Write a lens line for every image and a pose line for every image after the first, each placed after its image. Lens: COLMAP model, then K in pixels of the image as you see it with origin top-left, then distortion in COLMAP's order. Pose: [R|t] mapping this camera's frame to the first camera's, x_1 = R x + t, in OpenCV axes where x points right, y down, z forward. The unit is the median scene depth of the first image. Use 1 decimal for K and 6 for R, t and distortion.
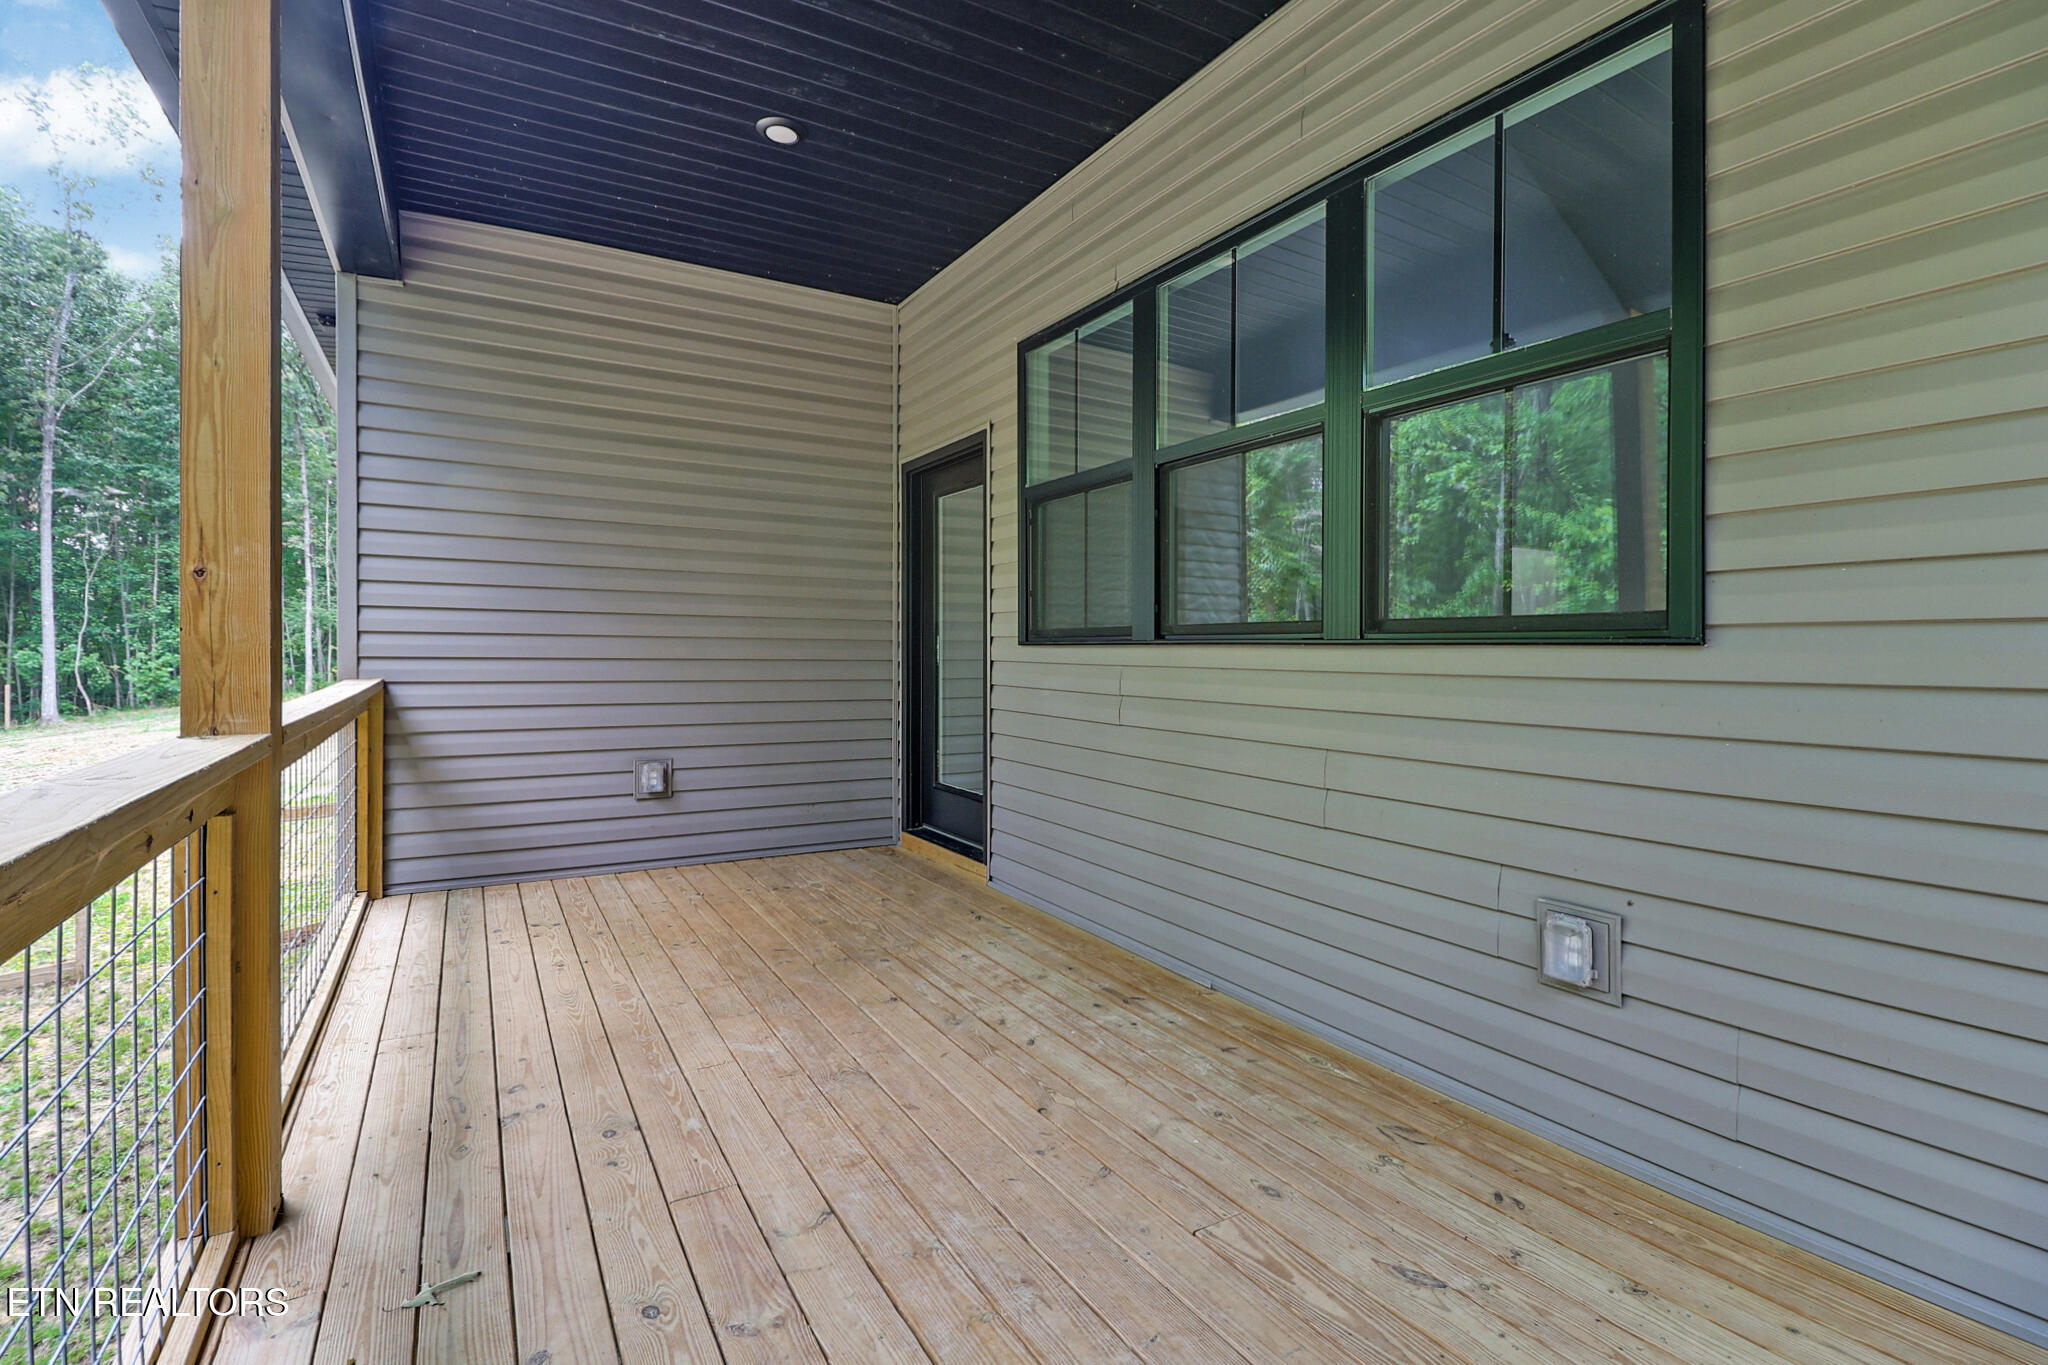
lens RADIAL K [[937.2, 0, 1015.1], [0, 937.2, 661.1], [0, 0, 1]] dist [0.002114, -0.014465]
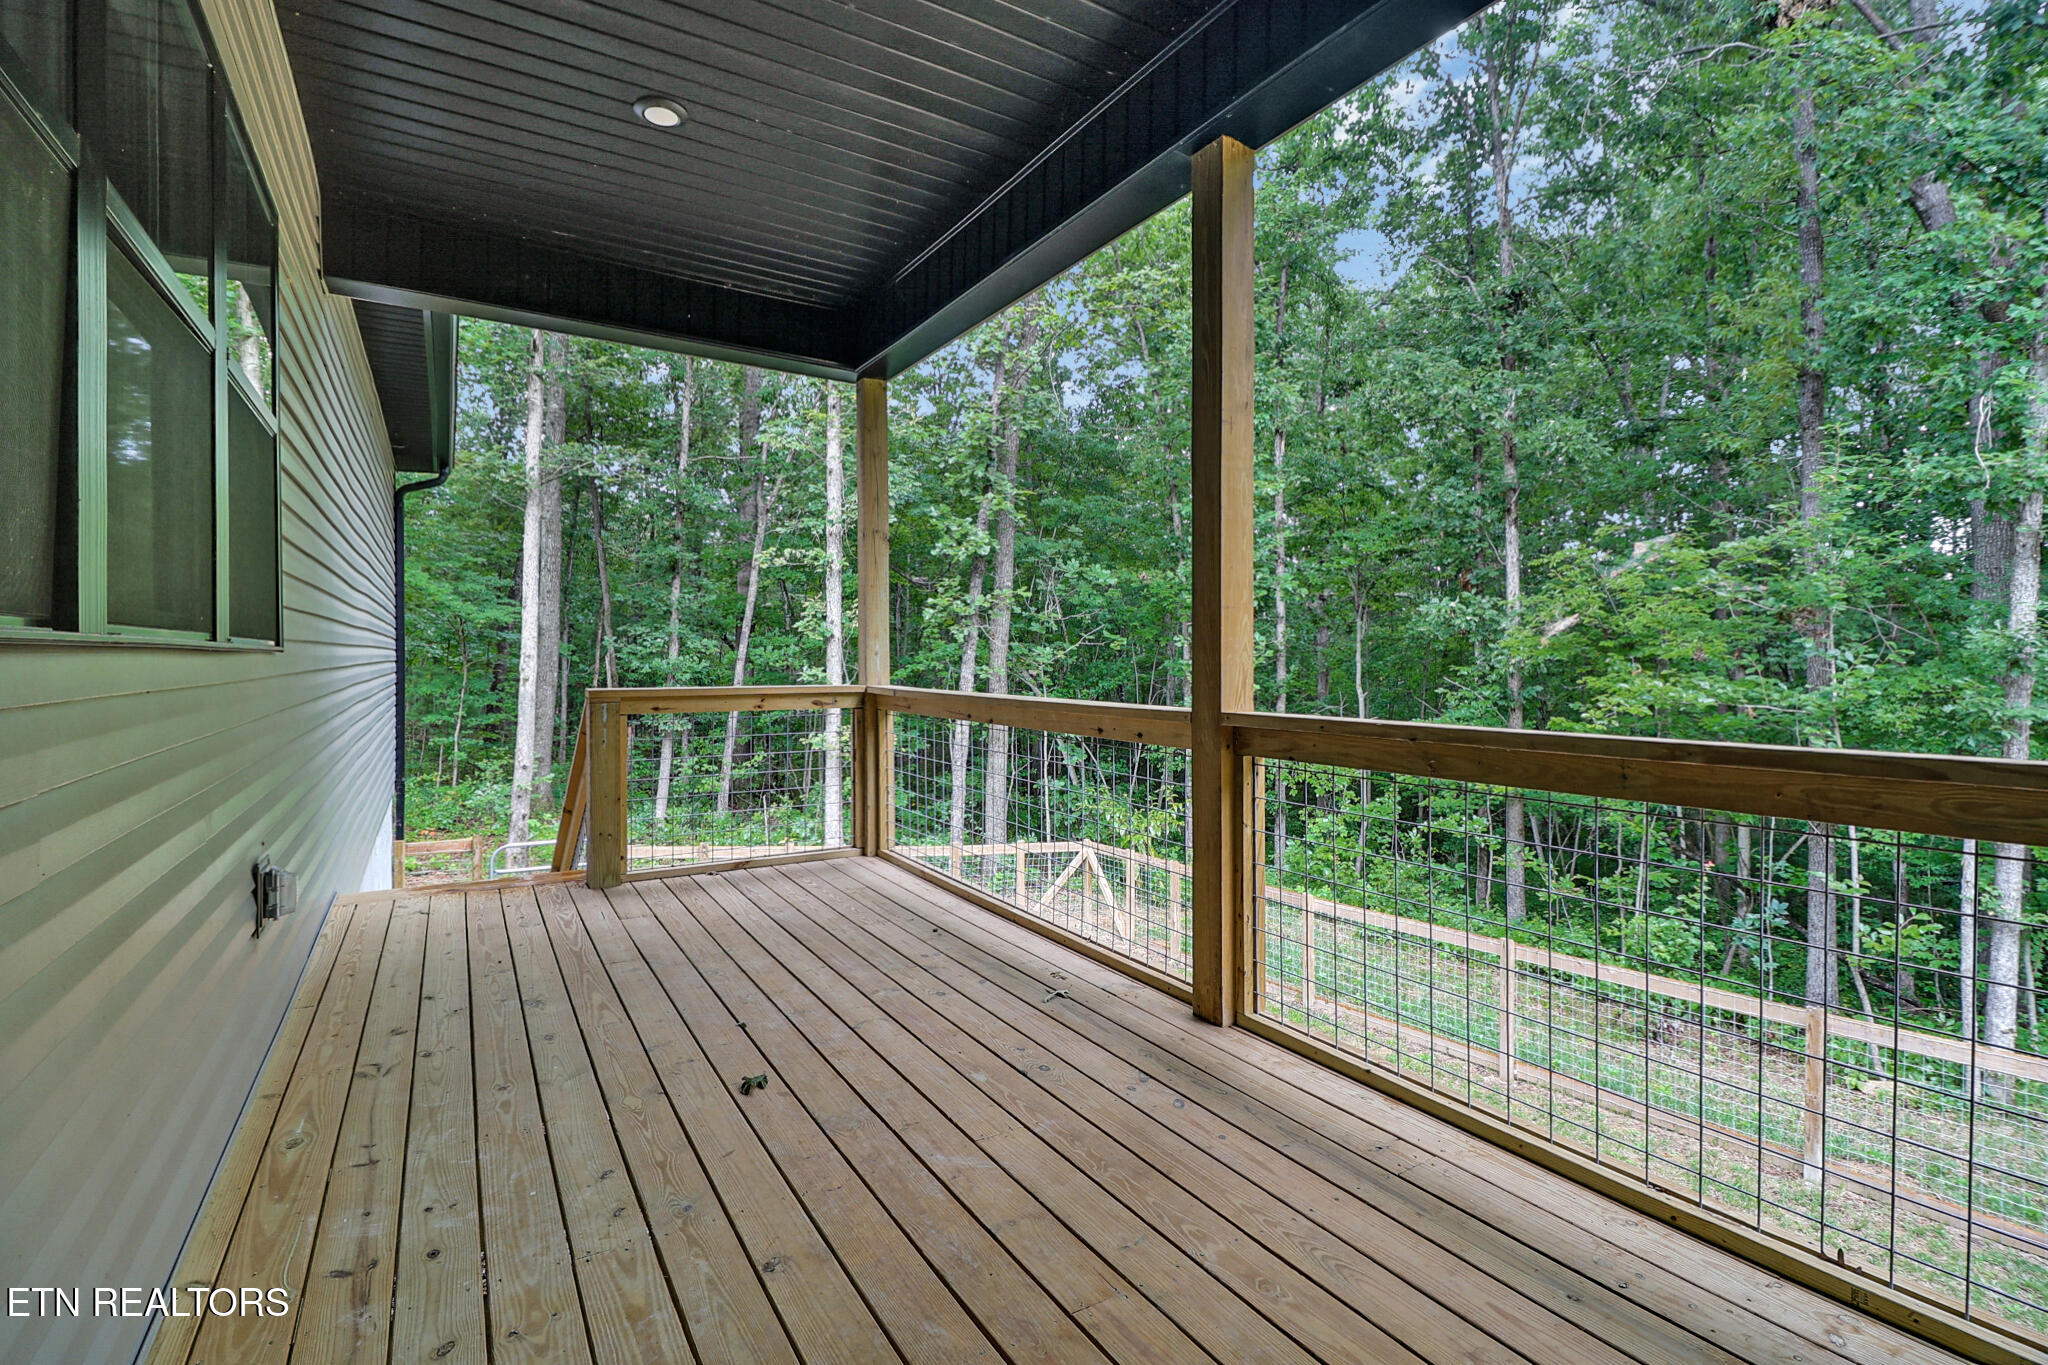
lens RADIAL K [[937.2, 0, 1015.1], [0, 937.2, 661.1], [0, 0, 1]] dist [0.002114, -0.014465]
pose [[-0.999880, -0.002200, -0.015365, -0.310671], [-0.002488, 0.999821, 0.018730, -0.028521], [0.015322, 0.018766, -0.999706, 1.795803]]
